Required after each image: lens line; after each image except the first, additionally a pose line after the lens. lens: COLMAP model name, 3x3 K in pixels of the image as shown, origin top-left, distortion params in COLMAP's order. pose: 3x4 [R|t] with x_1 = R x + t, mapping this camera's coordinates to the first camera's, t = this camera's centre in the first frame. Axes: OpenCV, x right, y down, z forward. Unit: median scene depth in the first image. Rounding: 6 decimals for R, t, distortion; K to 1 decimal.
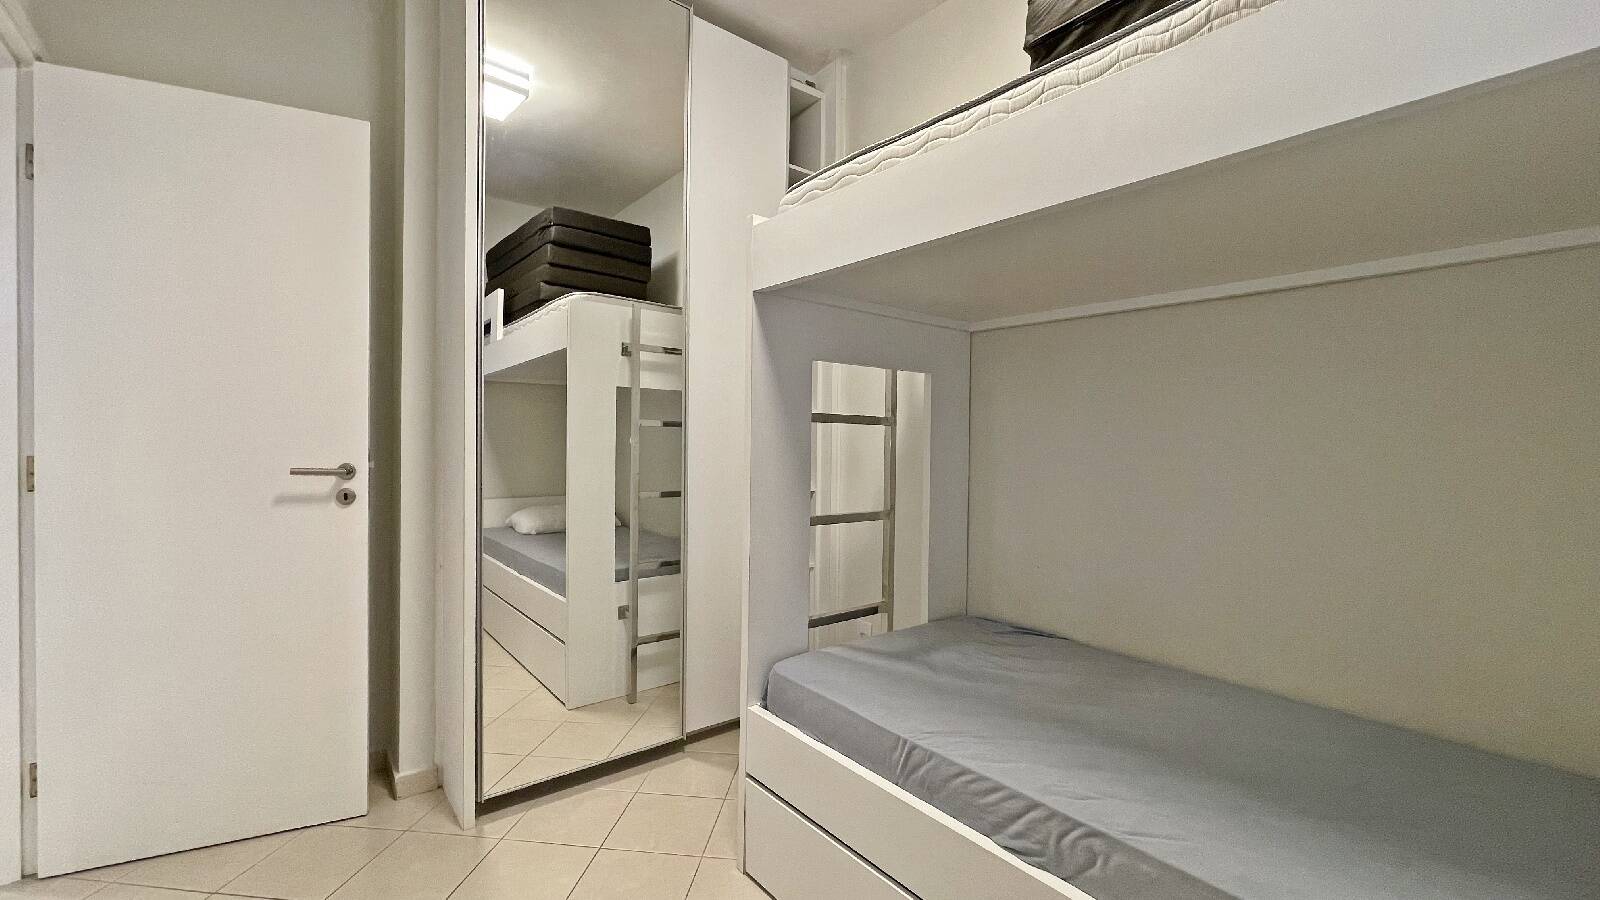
lens RADIAL K [[652.6, 0, 800.0], [0, 652.6, 450.0], [0, 0, 1]] dist [-0.010722, 0.010239]
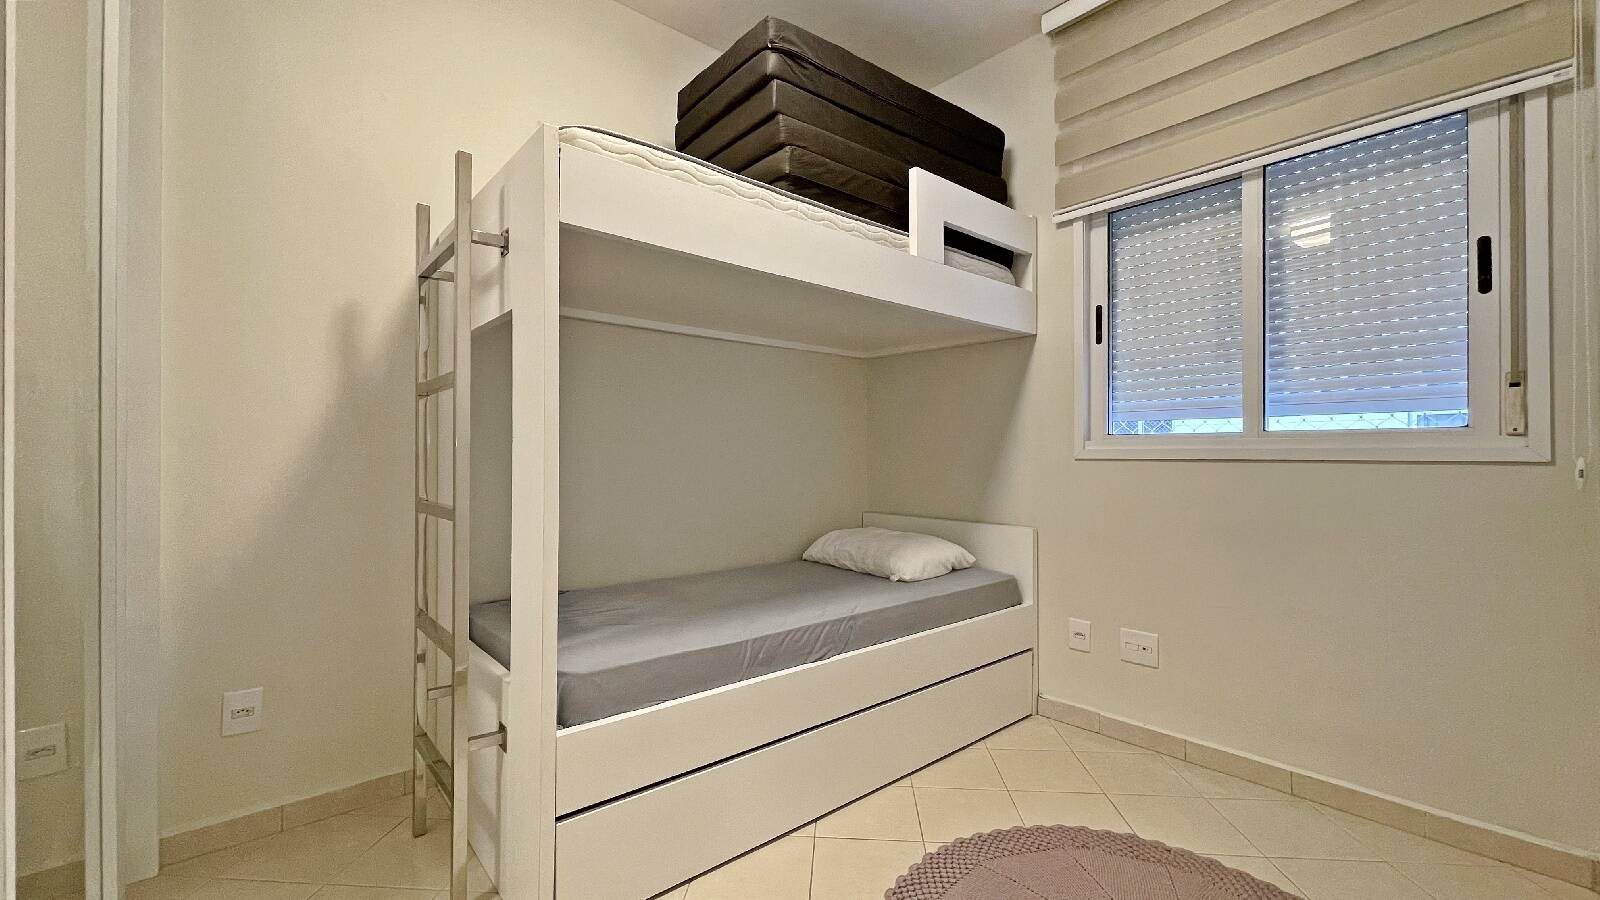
lens RADIAL K [[652.6, 0, 800.0], [0, 652.6, 450.0], [0, 0, 1]] dist [-0.010722, 0.010239]
pose [[-0.024332, -0.006748, 0.999681, -1.234720], [0.011662, 0.999907, 0.007034, 0.053965], [-0.999636, 0.011830, -0.024251, 0.978152]]
